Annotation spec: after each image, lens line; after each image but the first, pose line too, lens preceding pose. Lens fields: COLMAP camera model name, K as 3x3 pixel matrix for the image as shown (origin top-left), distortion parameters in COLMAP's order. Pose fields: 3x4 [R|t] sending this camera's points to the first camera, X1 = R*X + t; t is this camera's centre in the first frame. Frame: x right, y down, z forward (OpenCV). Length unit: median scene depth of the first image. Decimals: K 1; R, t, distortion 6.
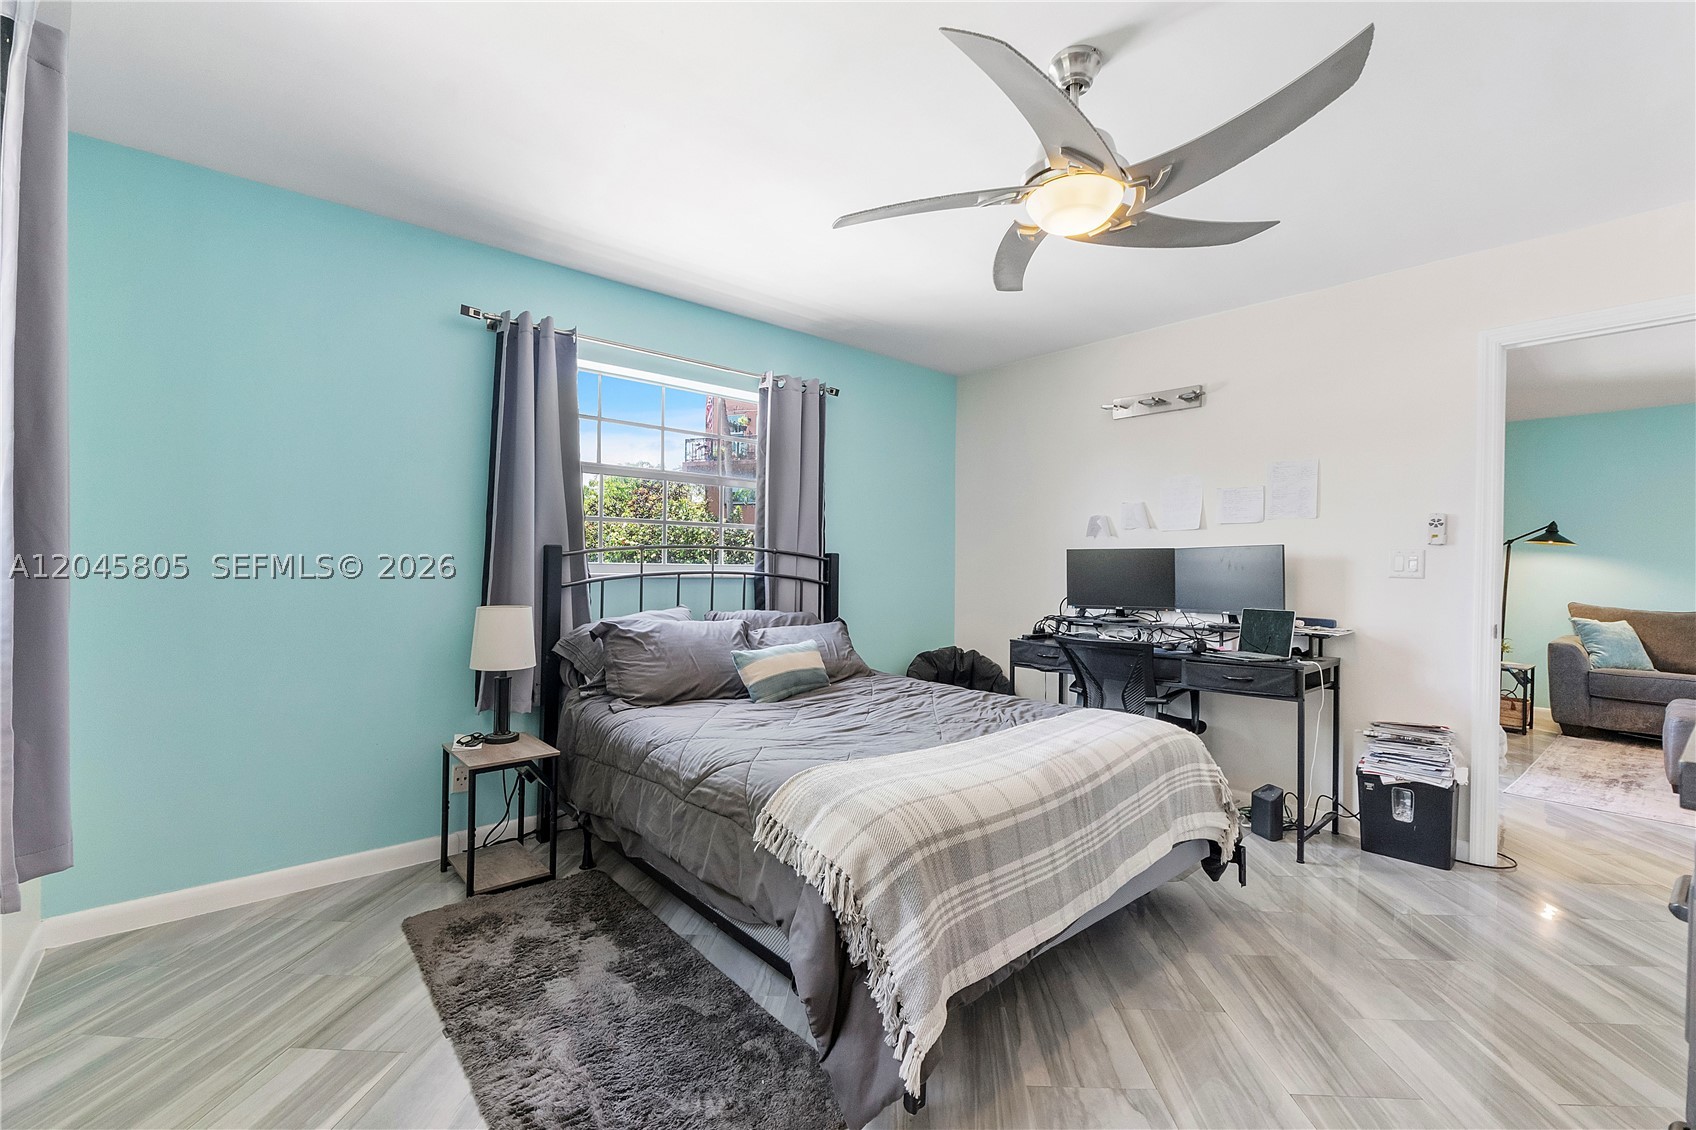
lens RADIAL K [[726.2, 0, 848.0], [0, 726.2, 565.0], [0, 0, 1]] dist [-0.004547, -0.000388]
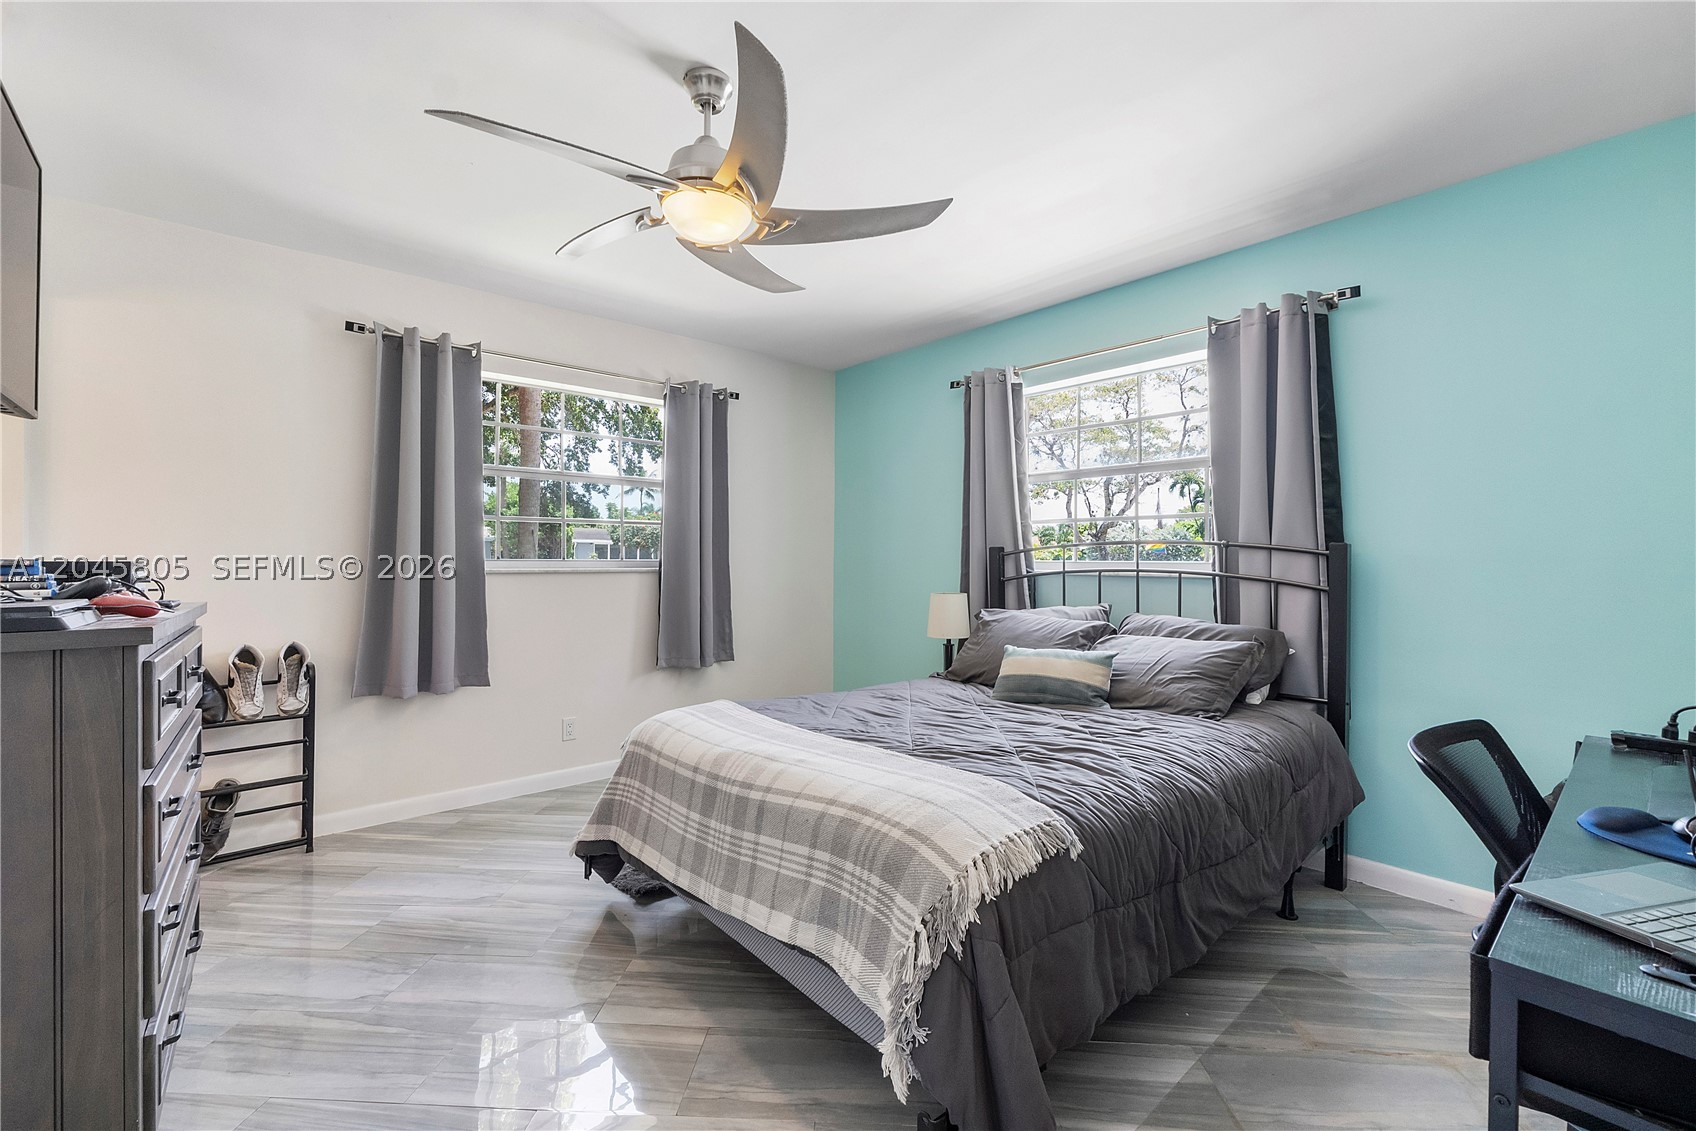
lens RADIAL K [[726.2, 0, 848.0], [0, 726.2, 565.5], [0, 0, 1]] dist [-0.004547, -0.000388]
pose [[0.004728, -0.001264, -0.999988, 0.727689], [-0.011235, 0.999936, -0.001317, 0.009232], [0.999926, 0.011241, 0.004713, 0.652353]]
